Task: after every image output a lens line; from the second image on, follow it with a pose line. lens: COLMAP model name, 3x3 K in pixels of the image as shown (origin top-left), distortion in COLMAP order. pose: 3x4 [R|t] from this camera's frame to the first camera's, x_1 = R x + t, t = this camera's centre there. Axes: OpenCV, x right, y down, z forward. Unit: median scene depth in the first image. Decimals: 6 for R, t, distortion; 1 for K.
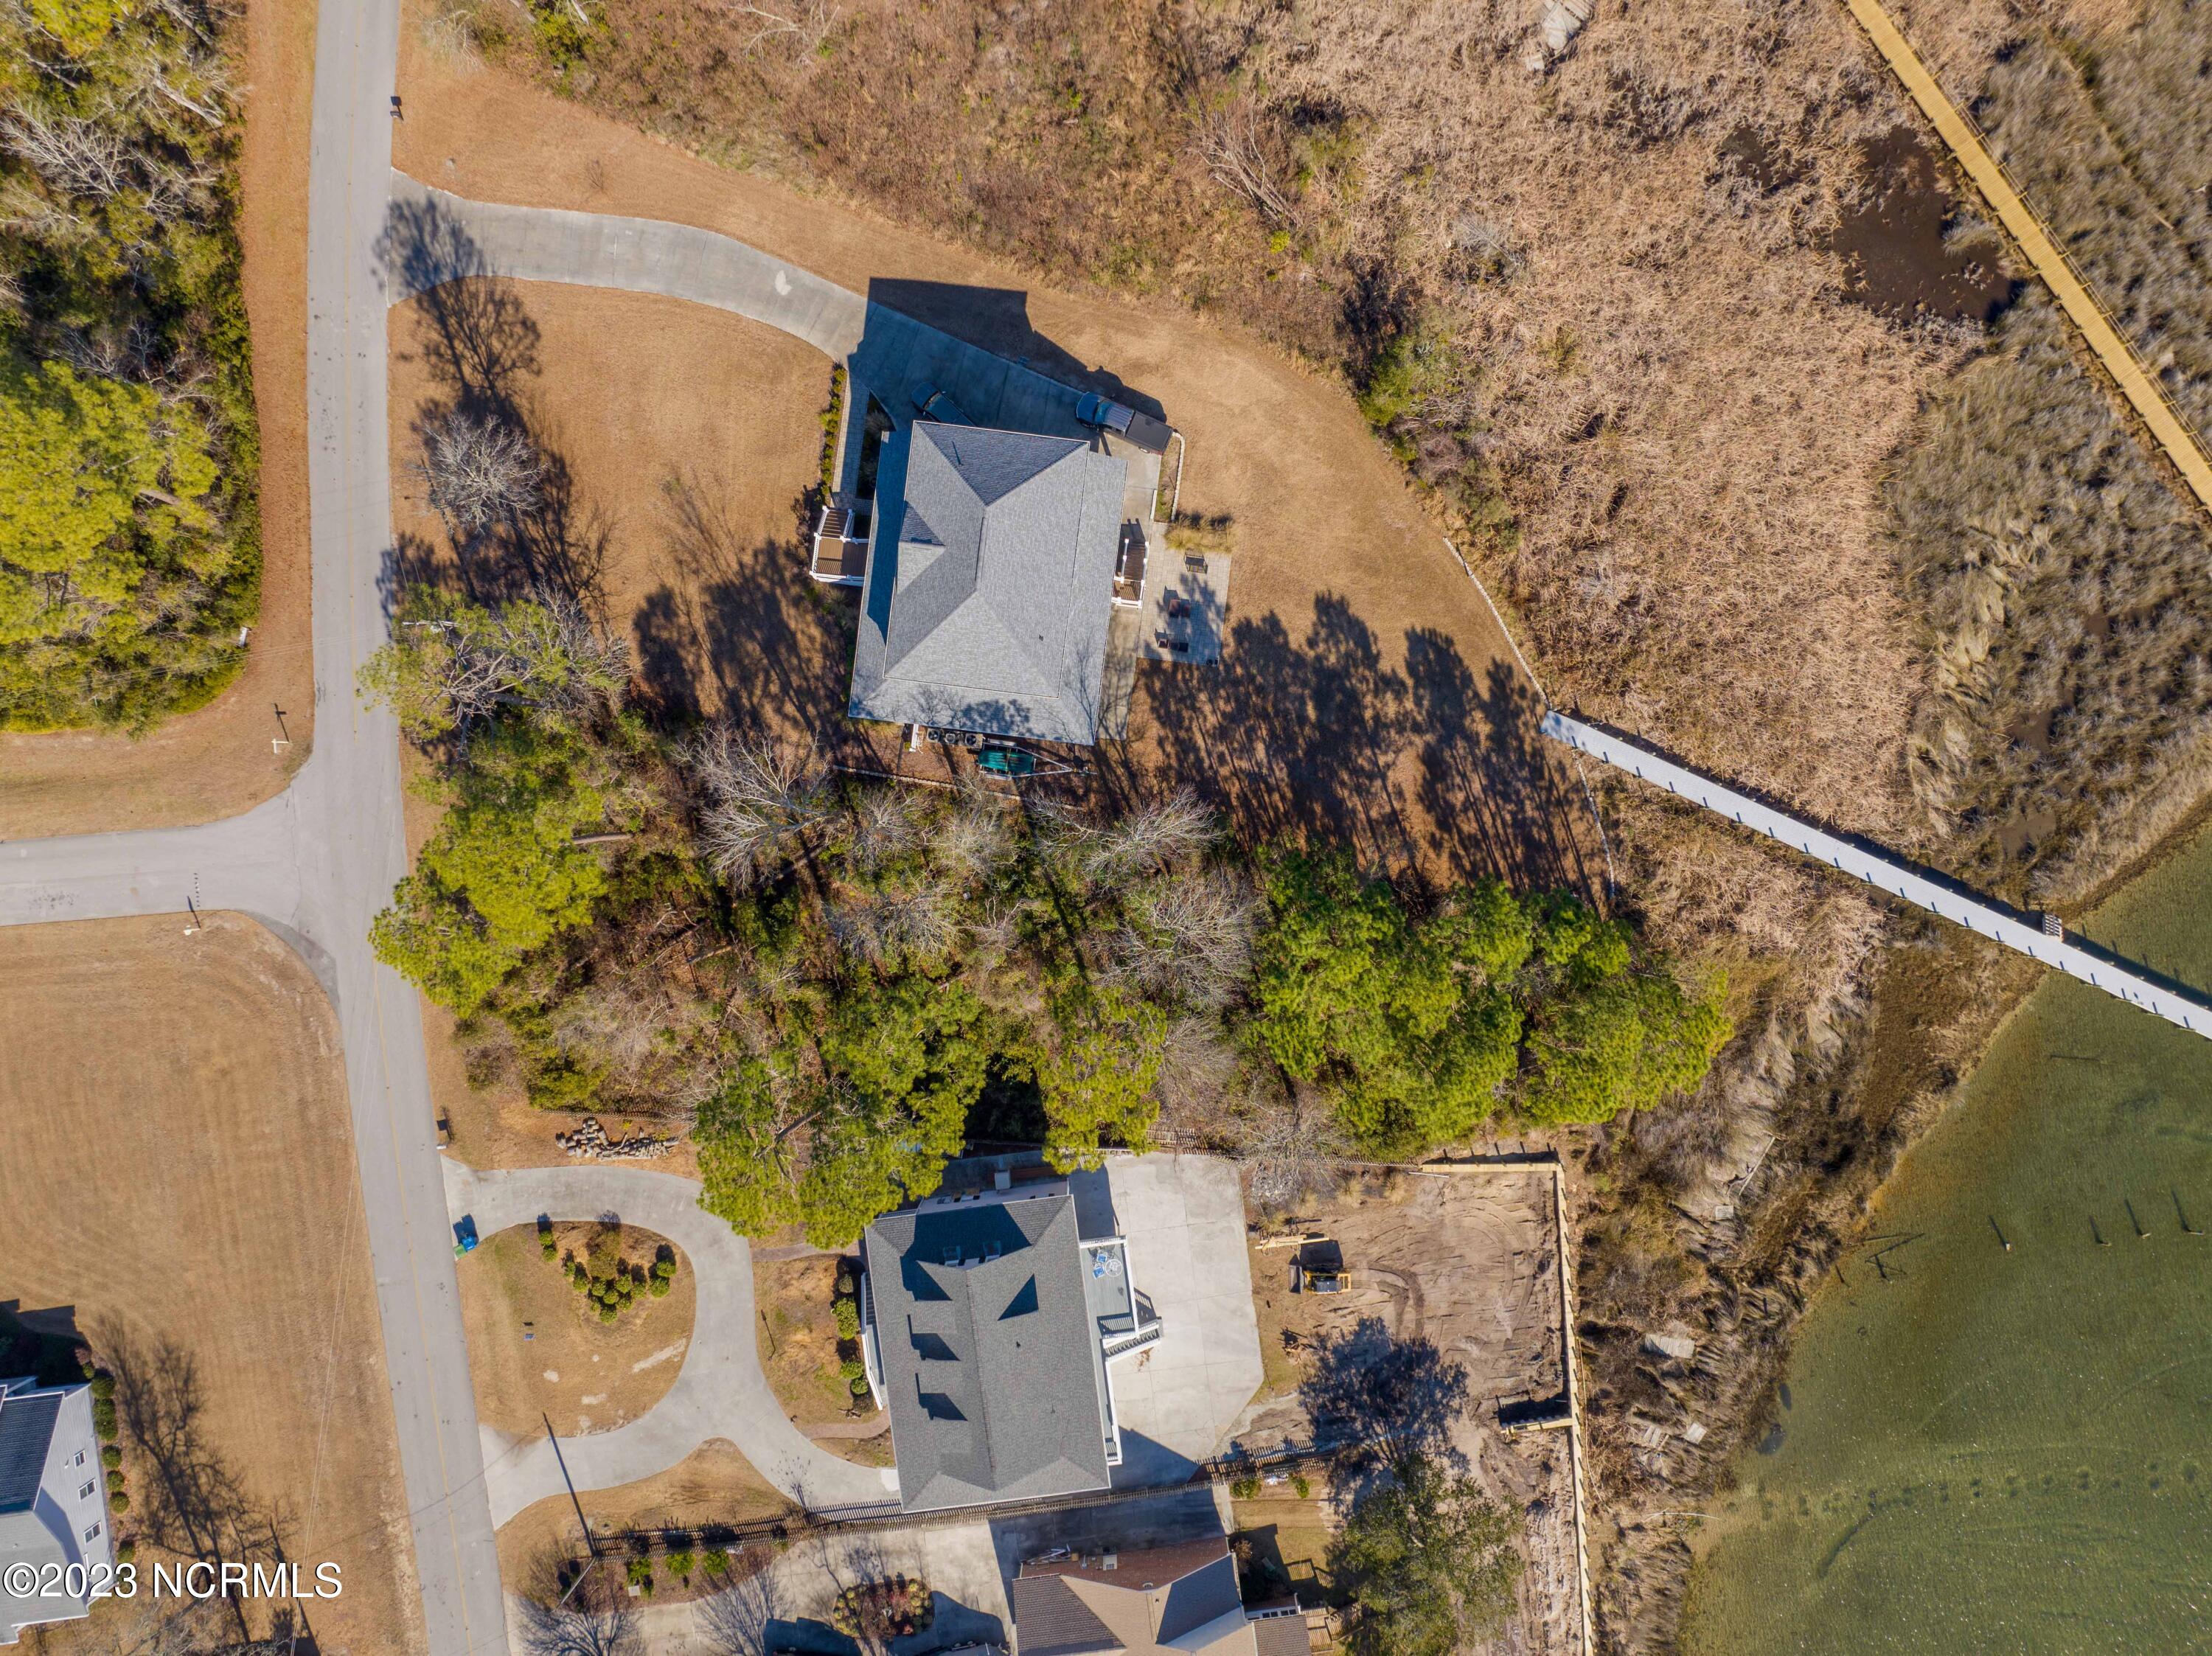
lens RADIAL K [[1564.5, 0, 1099.3], [0, 1564.5, 816.2], [0, 0, 1]] dist [-0.042008, 0.011434]
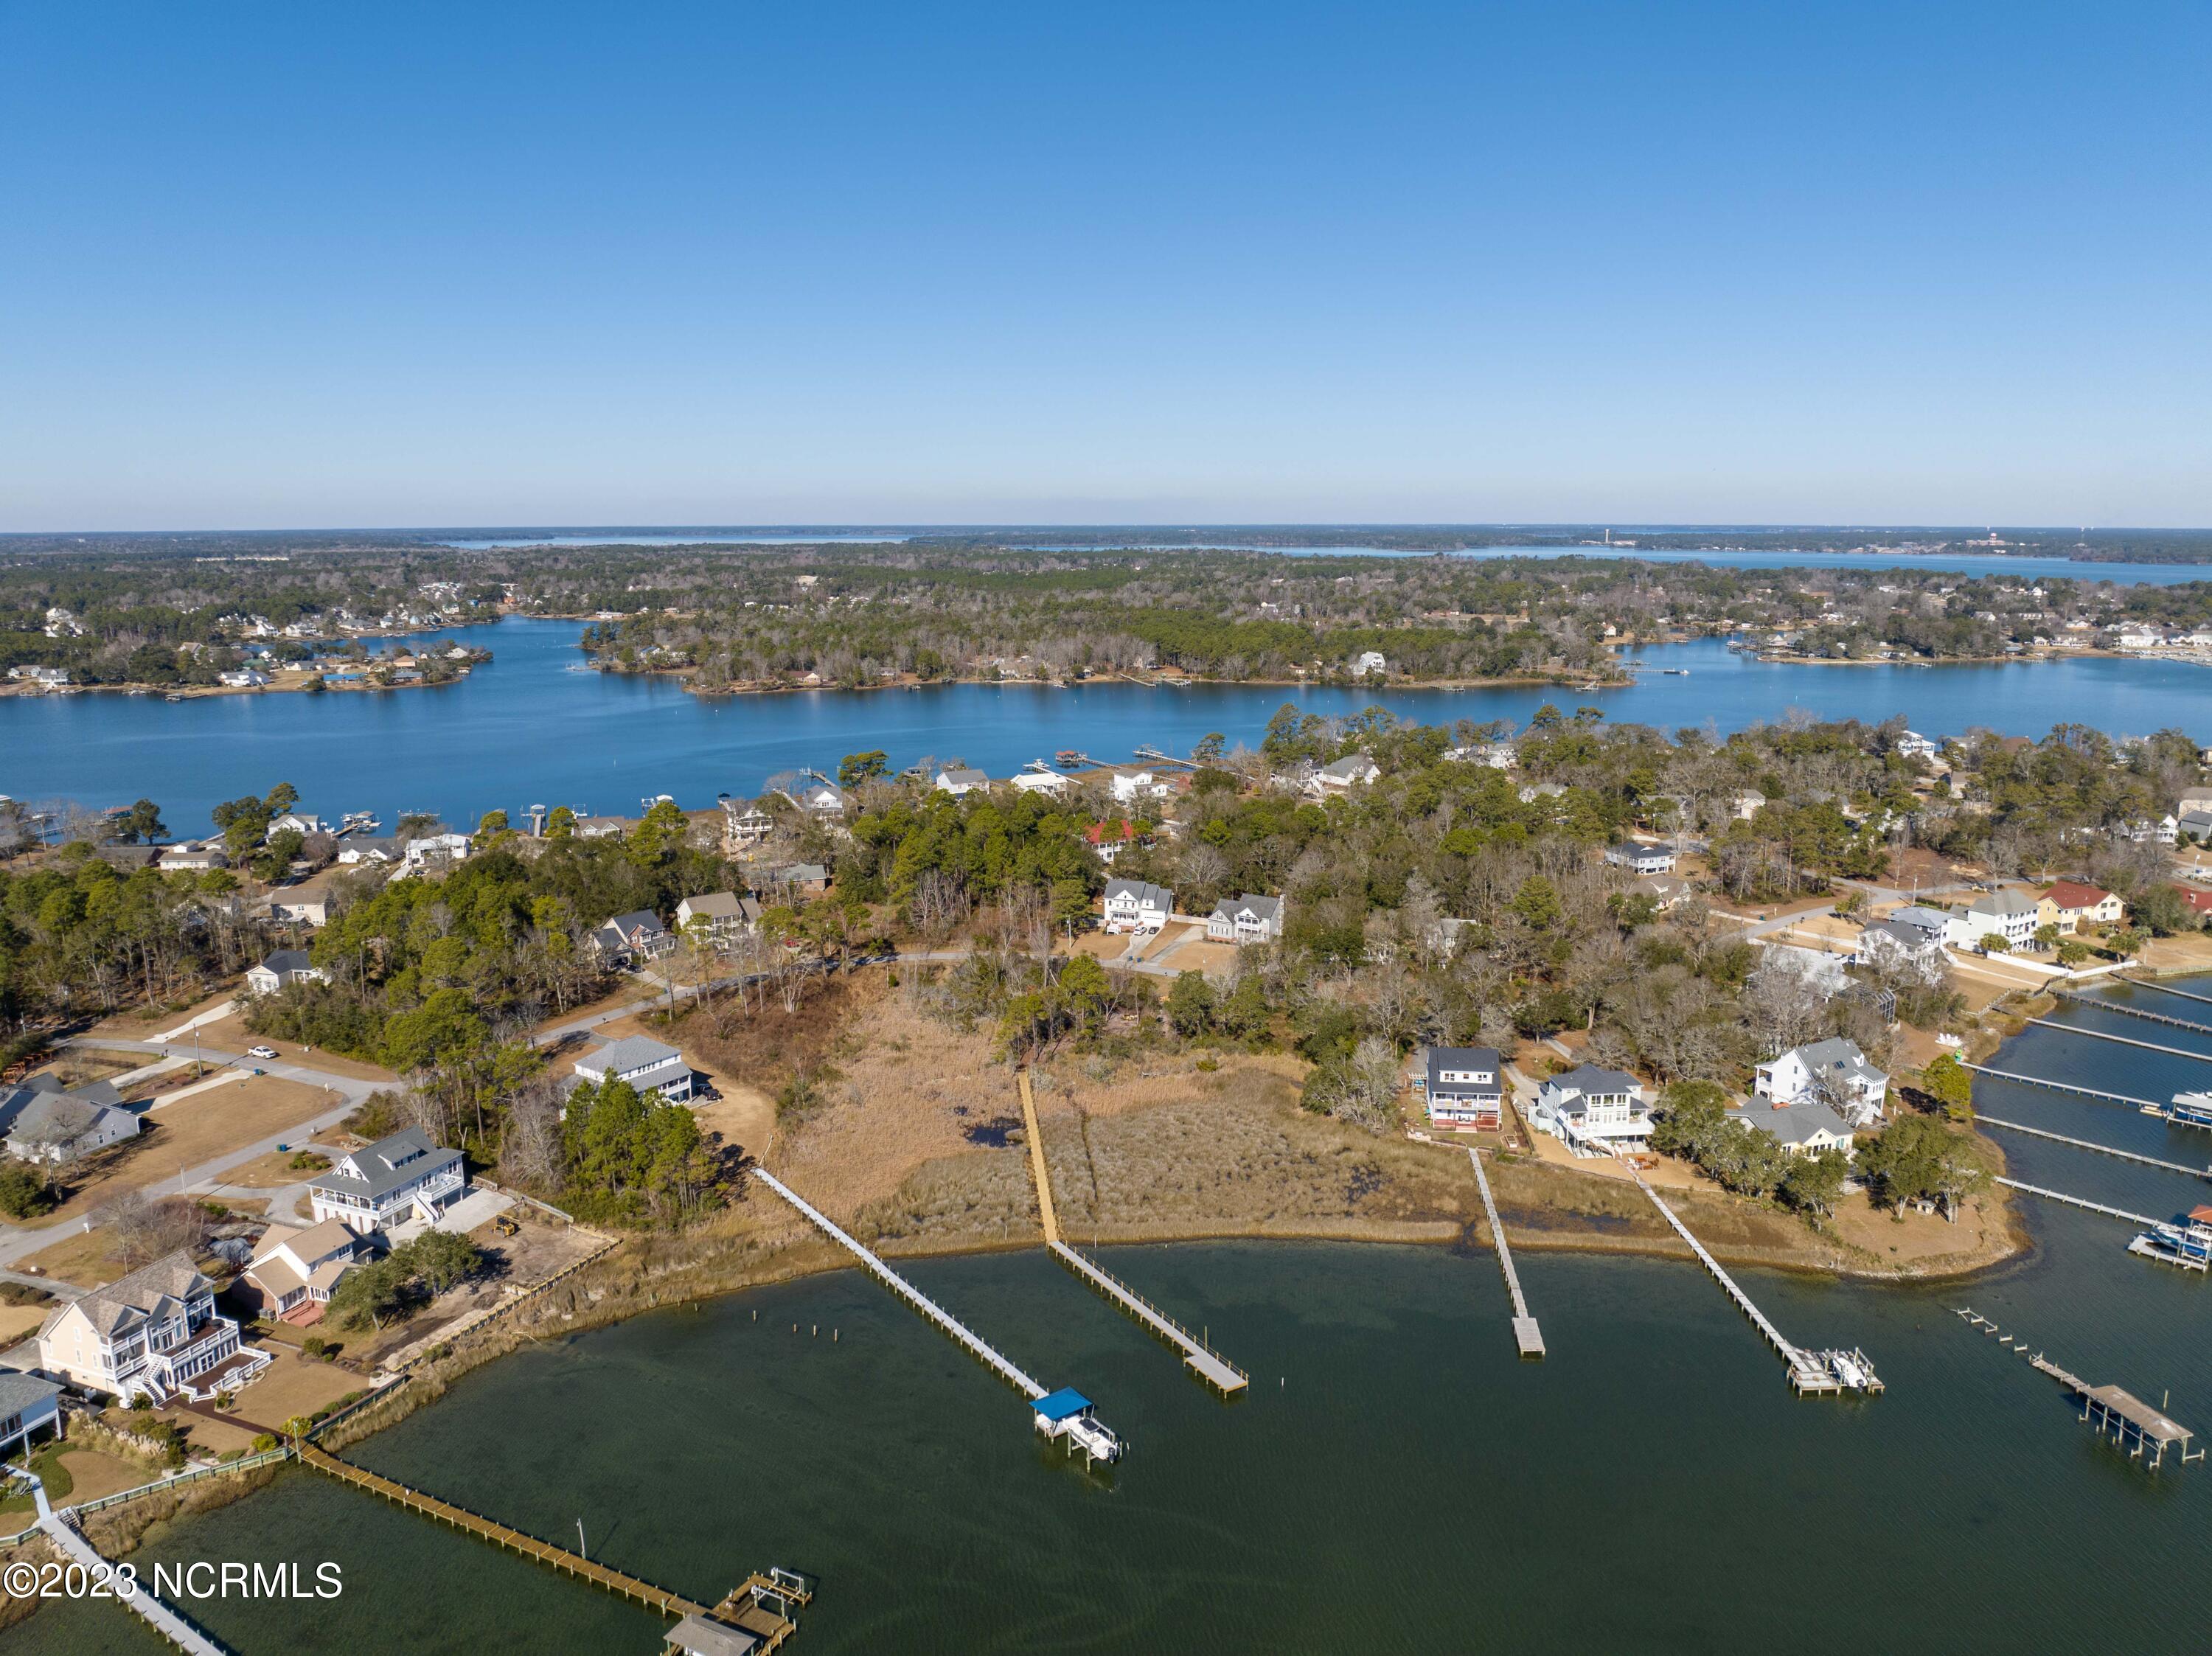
lens RADIAL K [[1564.5, 0, 1110.2], [0, 1564.5, 780.5], [0, 0, 1]] dist [-0.042008, 0.011434]
pose [[0.874098, 0.077244, -0.479568, 1.898036], [-0.485748, 0.136893, -0.863313, 1.686766], [-0.001036, 0.987570, 0.157179, 0.021085]]
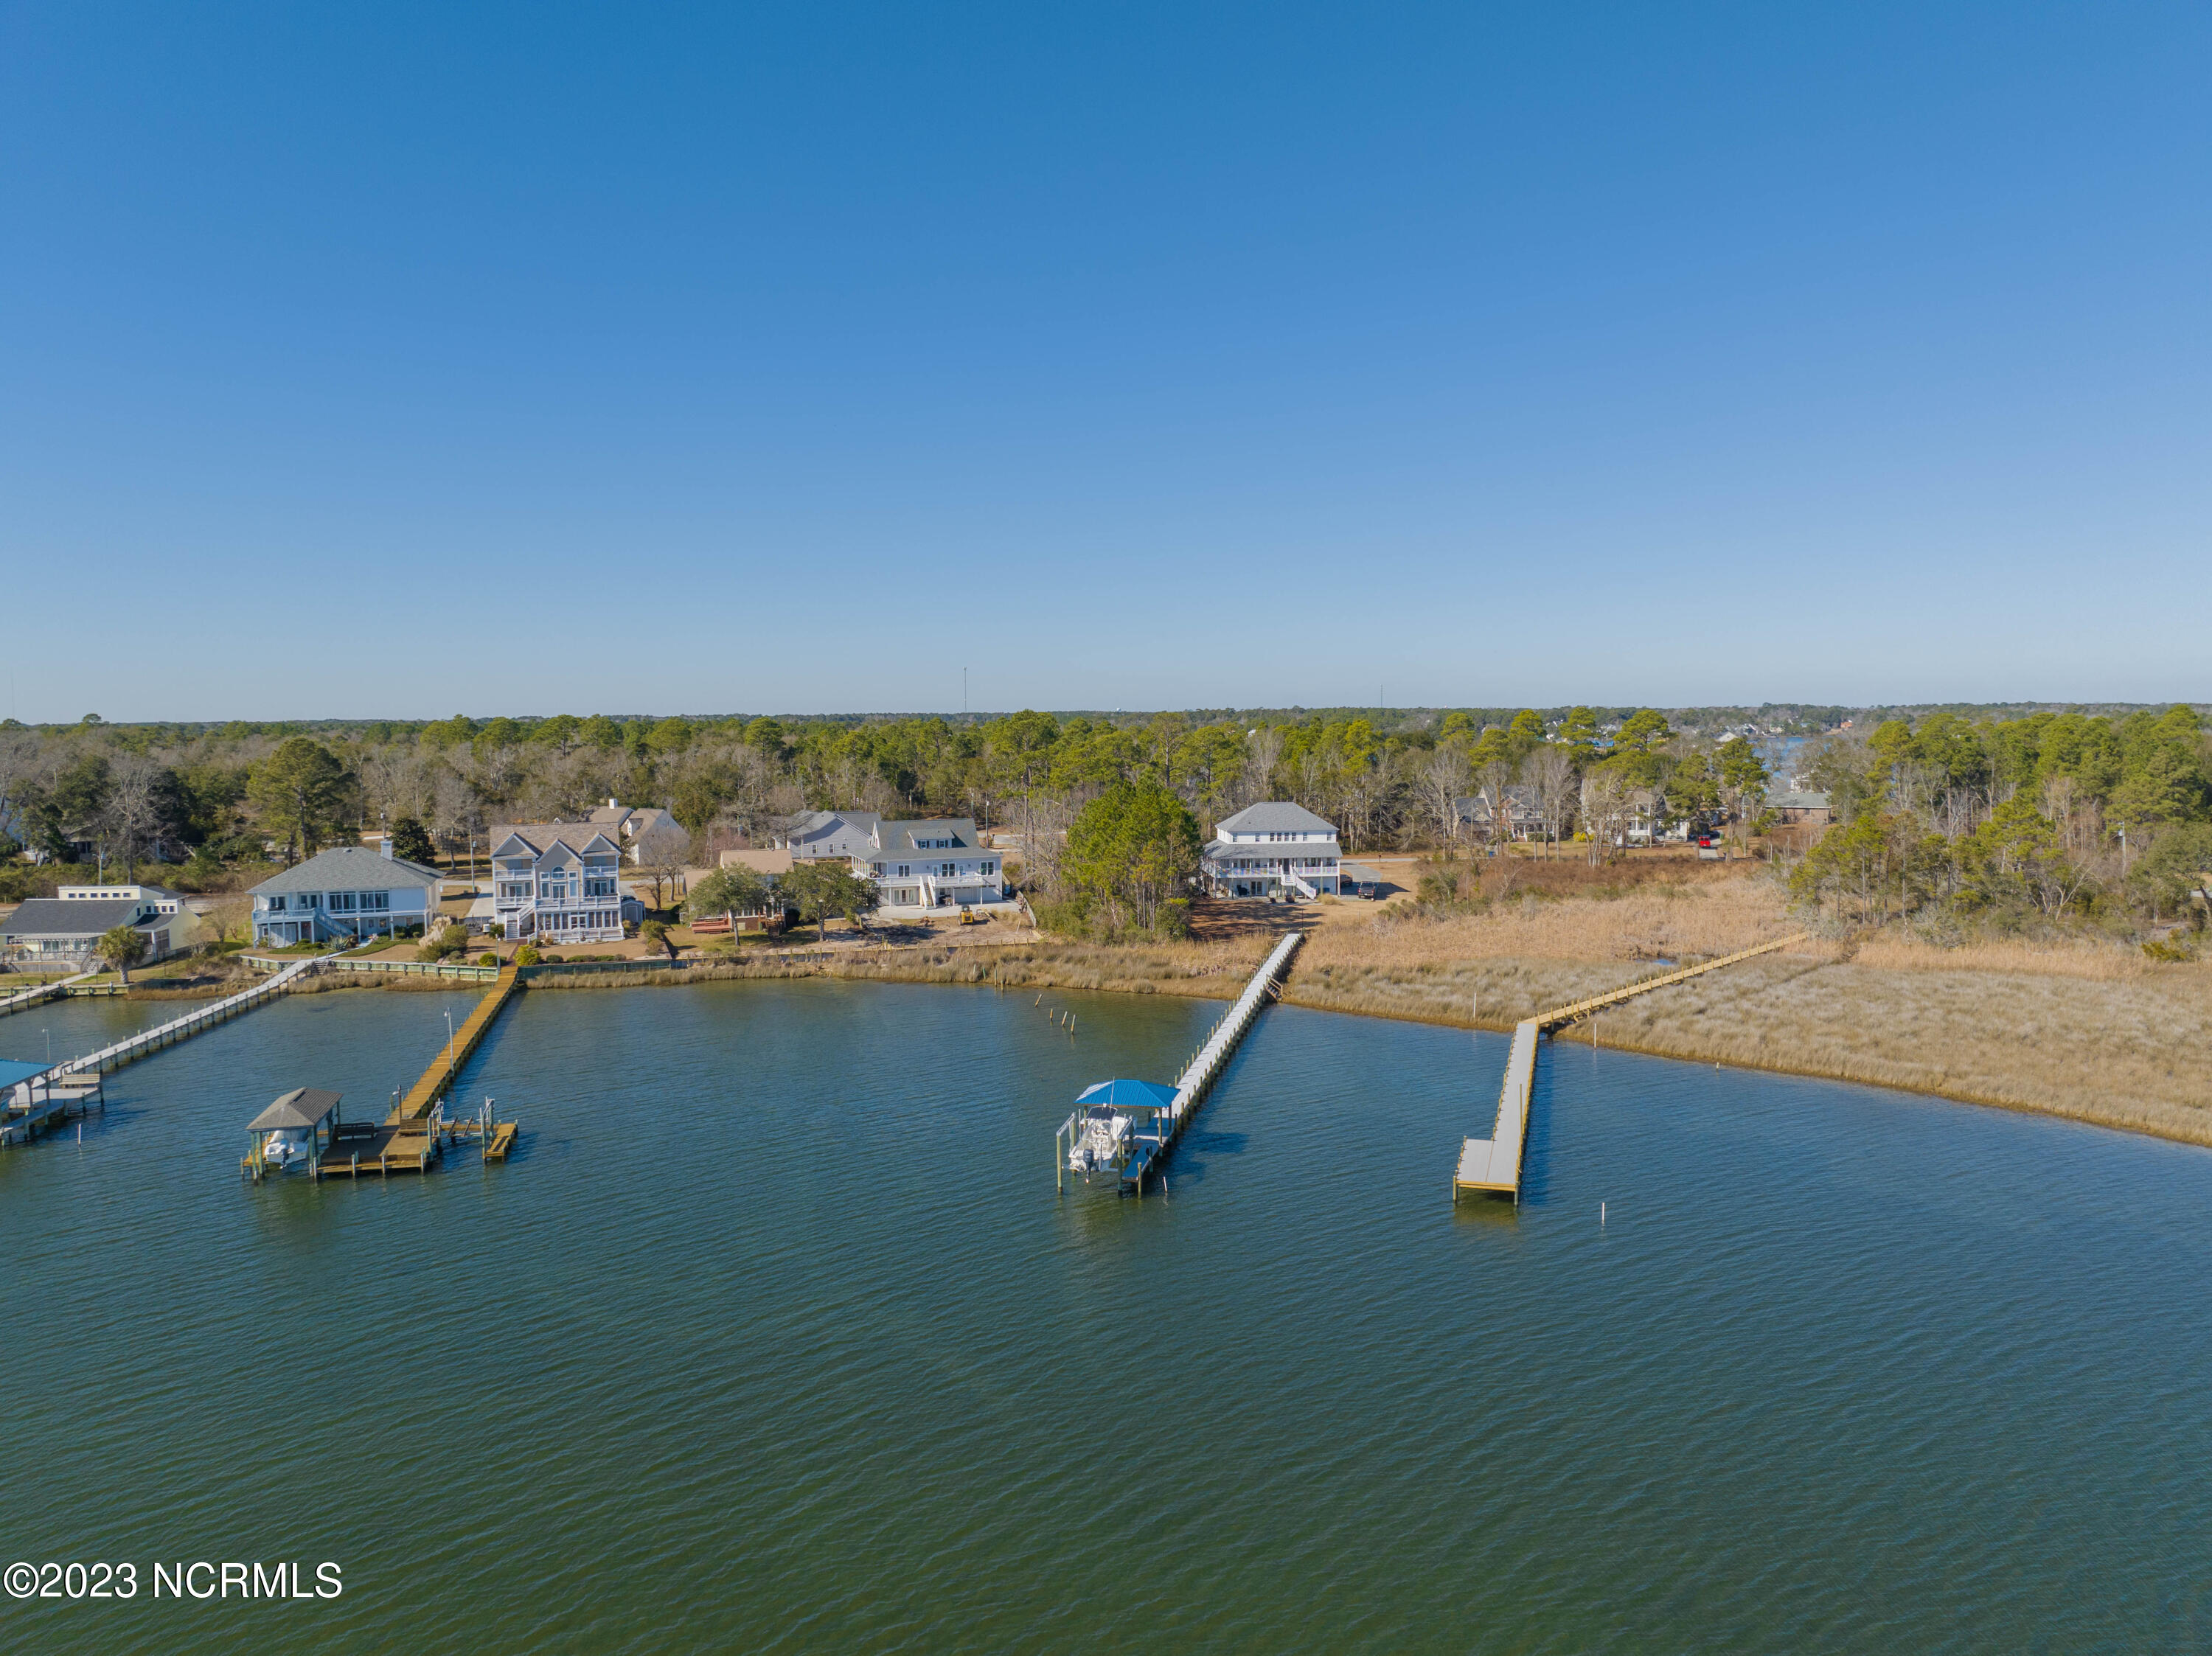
lens RADIAL K [[1564.5, 0, 1112.1], [0, 1564.5, 819.5], [0, 0, 1]] dist [-0.042008, 0.011434]
pose [[0.203418, 0.061444, -0.977162, 1.954813], [-0.979092, 0.013335, -0.202981, 0.497758], [0.000558, 0.998021, 0.062872, 0.764758]]
